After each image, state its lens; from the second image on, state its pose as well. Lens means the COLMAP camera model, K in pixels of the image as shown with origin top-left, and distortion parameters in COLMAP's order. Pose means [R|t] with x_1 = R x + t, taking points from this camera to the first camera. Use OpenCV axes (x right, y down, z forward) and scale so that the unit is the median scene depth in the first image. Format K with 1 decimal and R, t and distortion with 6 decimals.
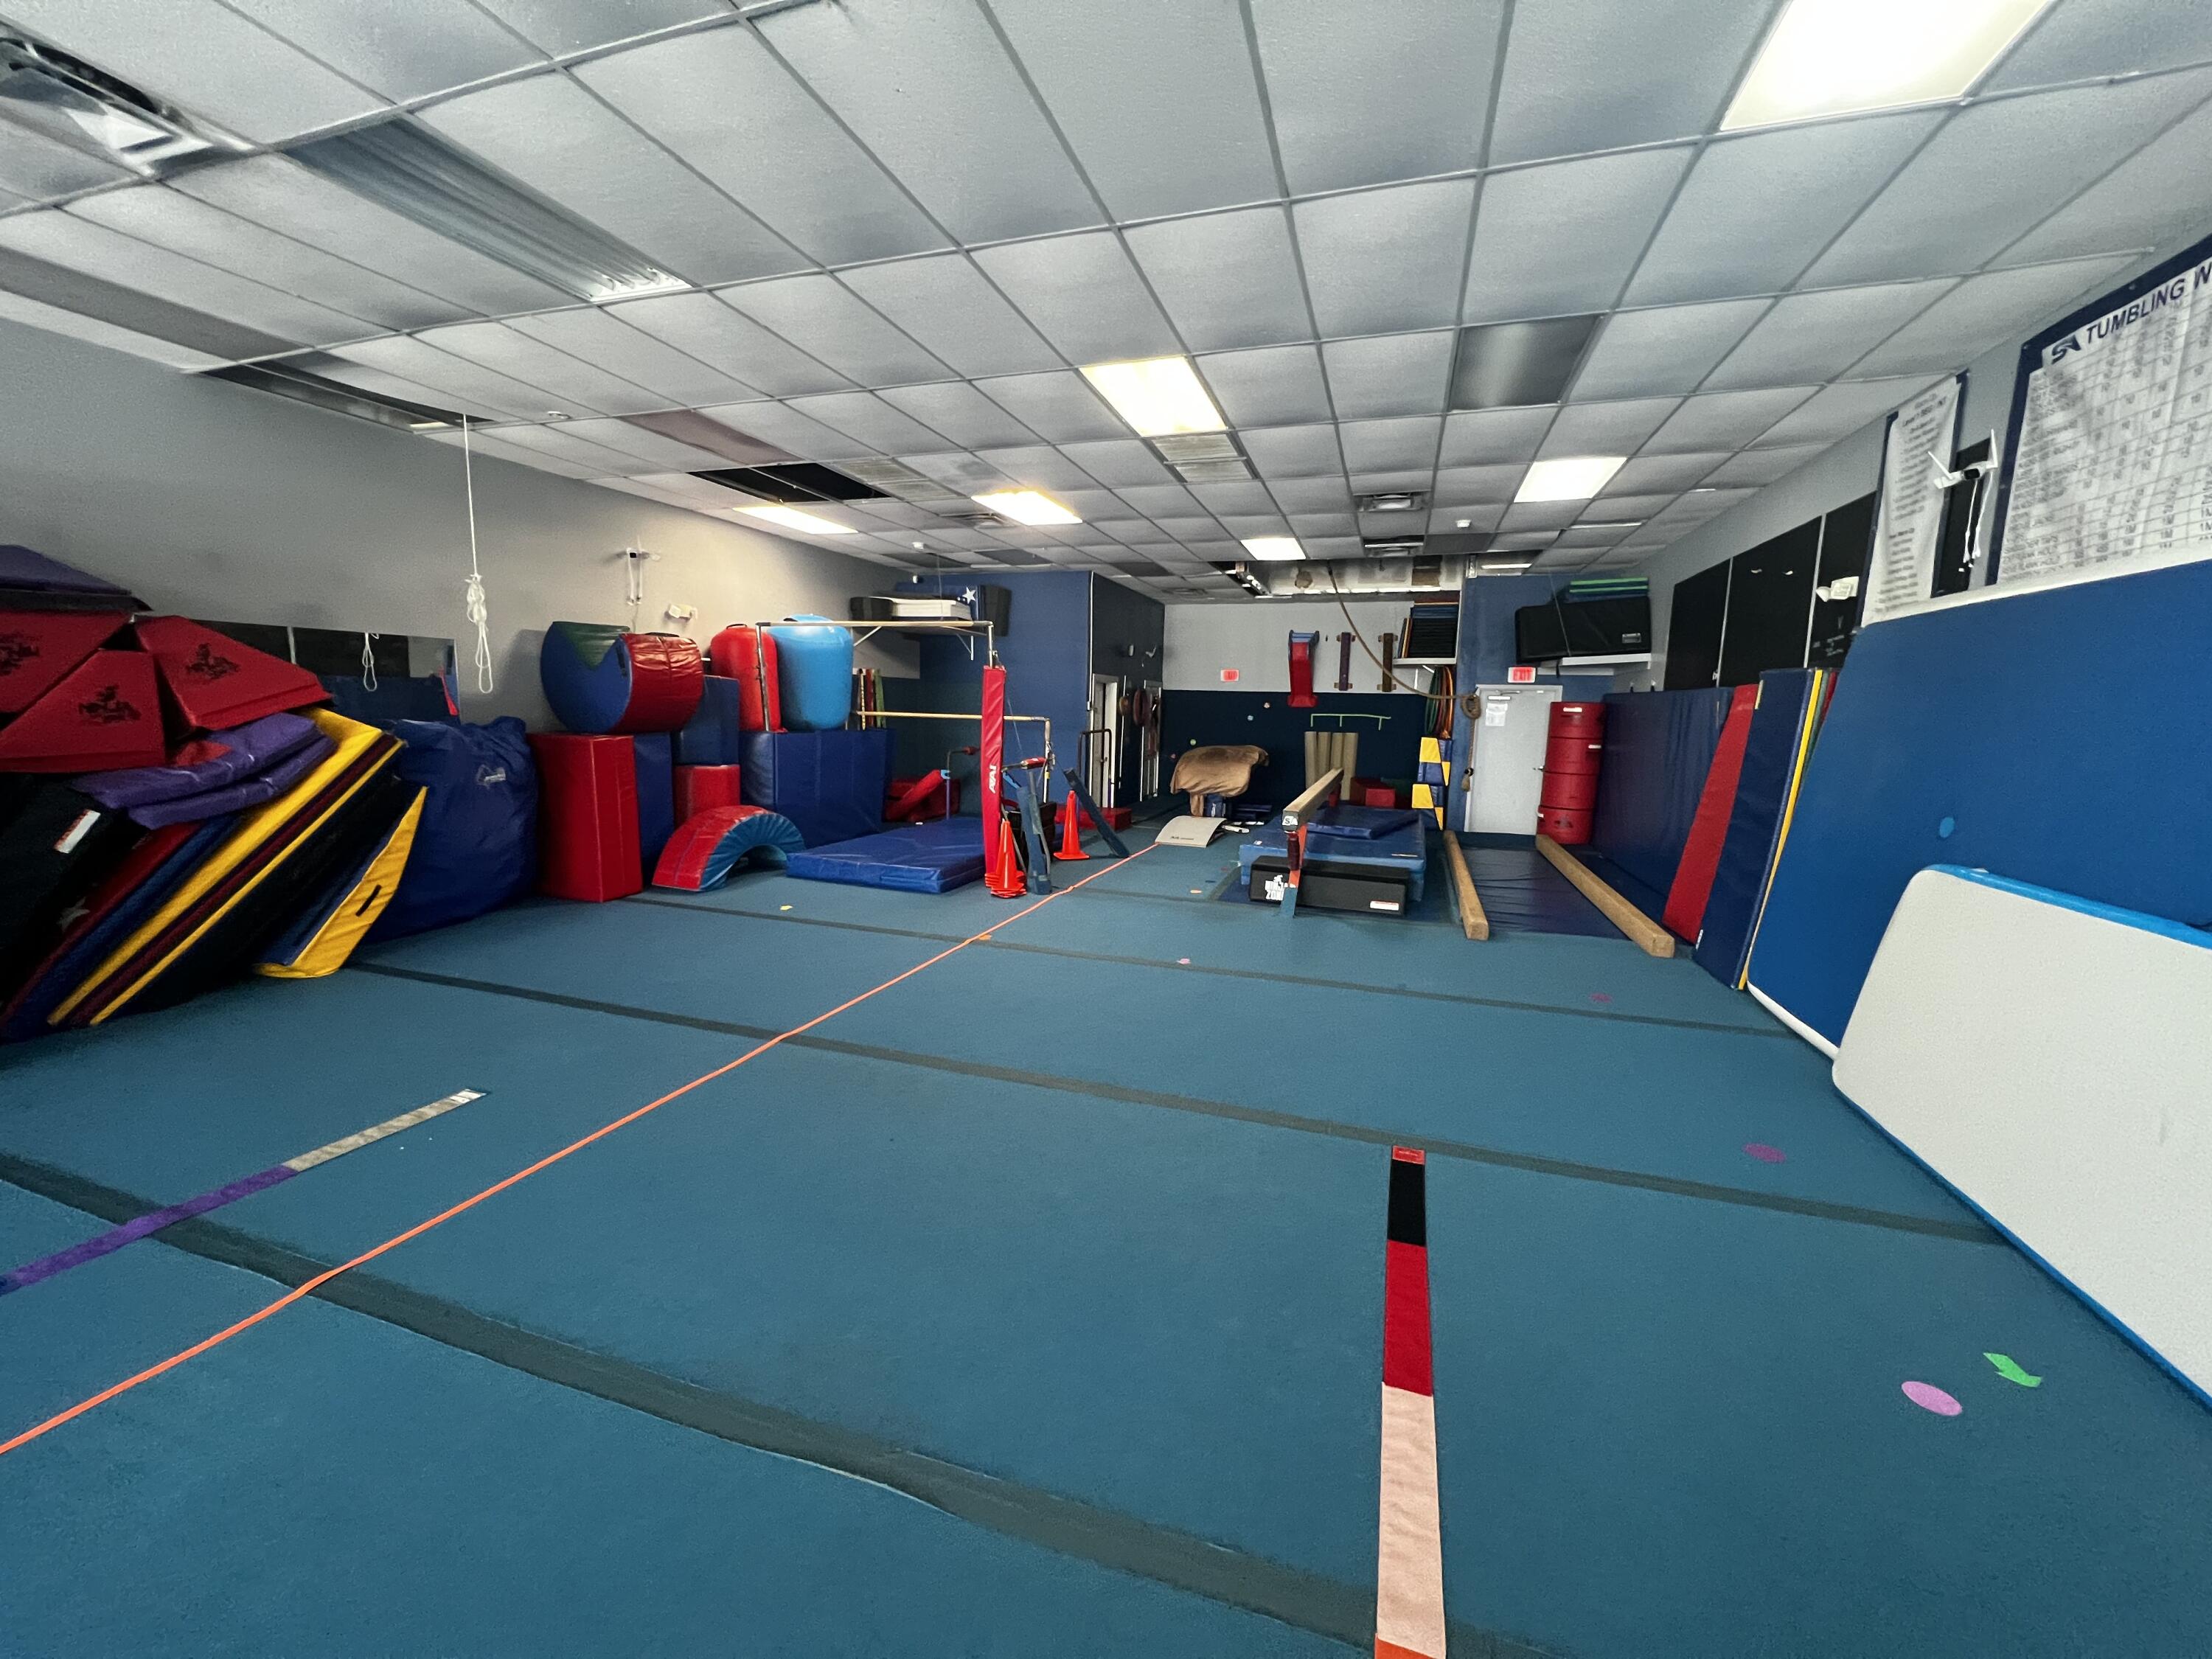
lens RADIAL K [[884.4, 0, 1109.4], [0, 884.4, 819.5], [0, 0, 1]] dist [0.001180, -0.000045]
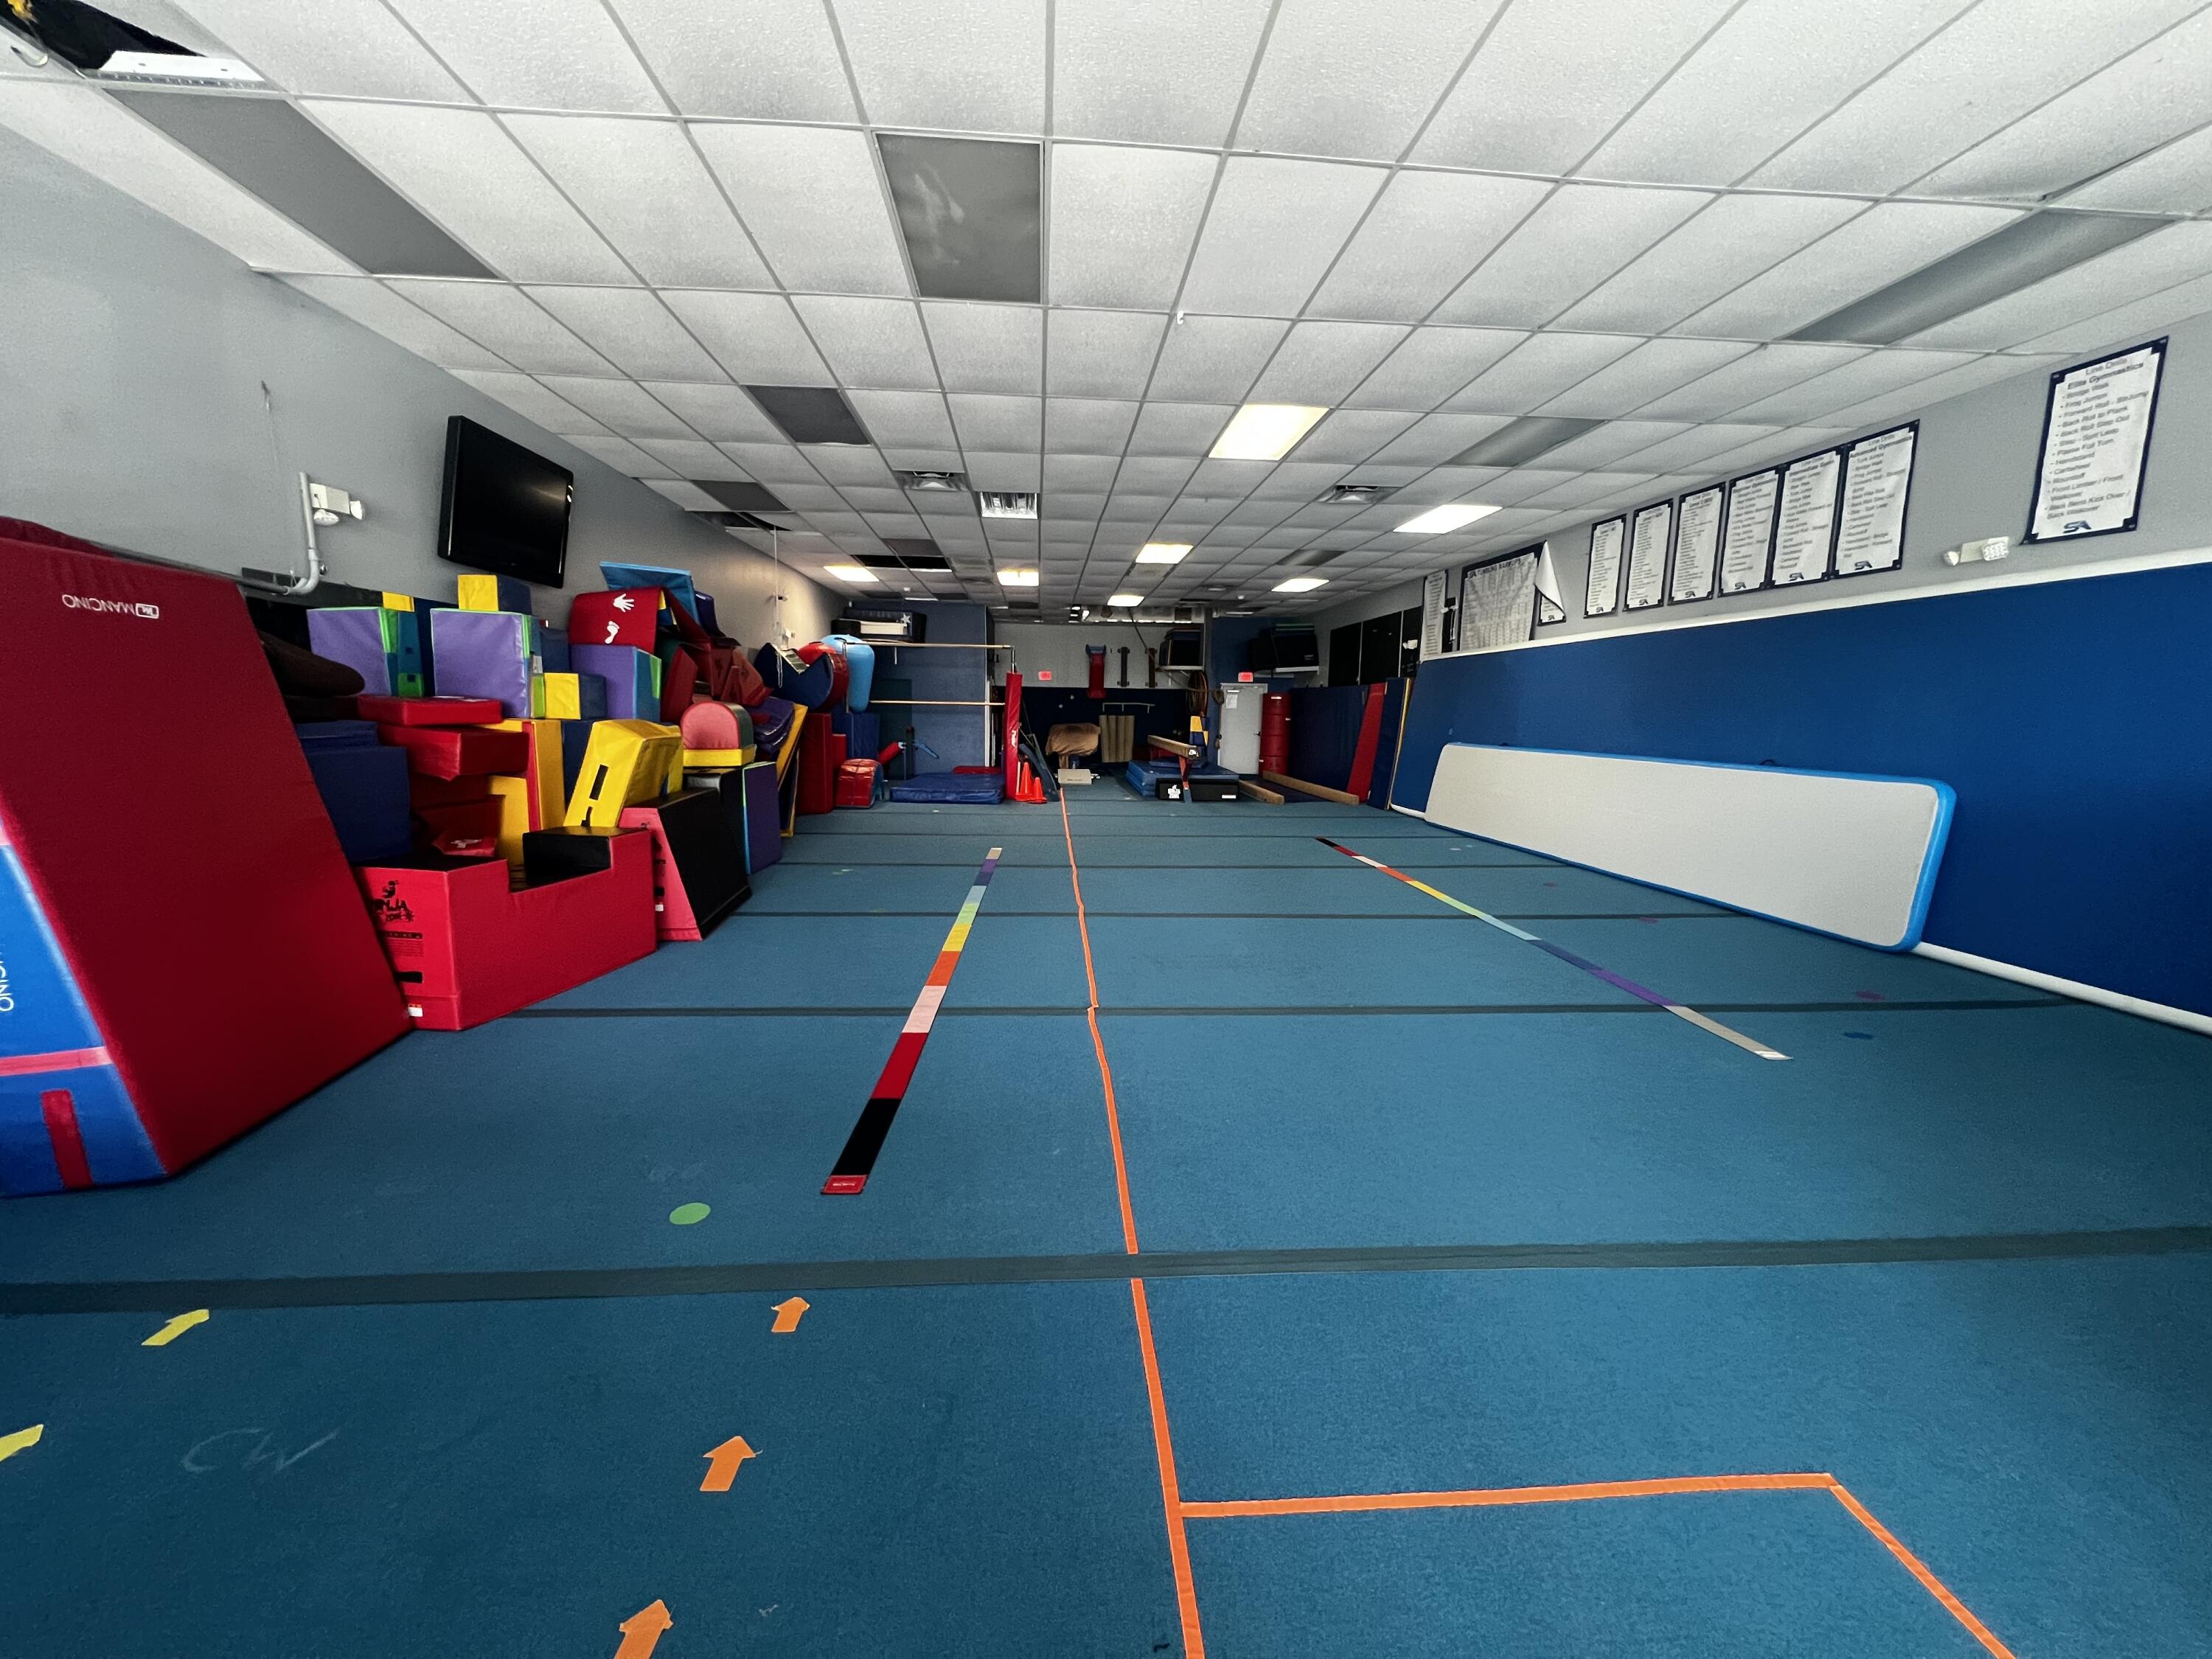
lens RADIAL K [[878.8, 0, 1096.7], [0, 878.8, 824.6], [0, 0, 1]] dist [-0.000250, 0.000513]
pose [[0.928731, -0.057393, 0.366285, -0.421999], [0.053693, 0.998351, 0.020290, 0.065448], [-0.366845, 0.000823, 0.930282, -0.440899]]
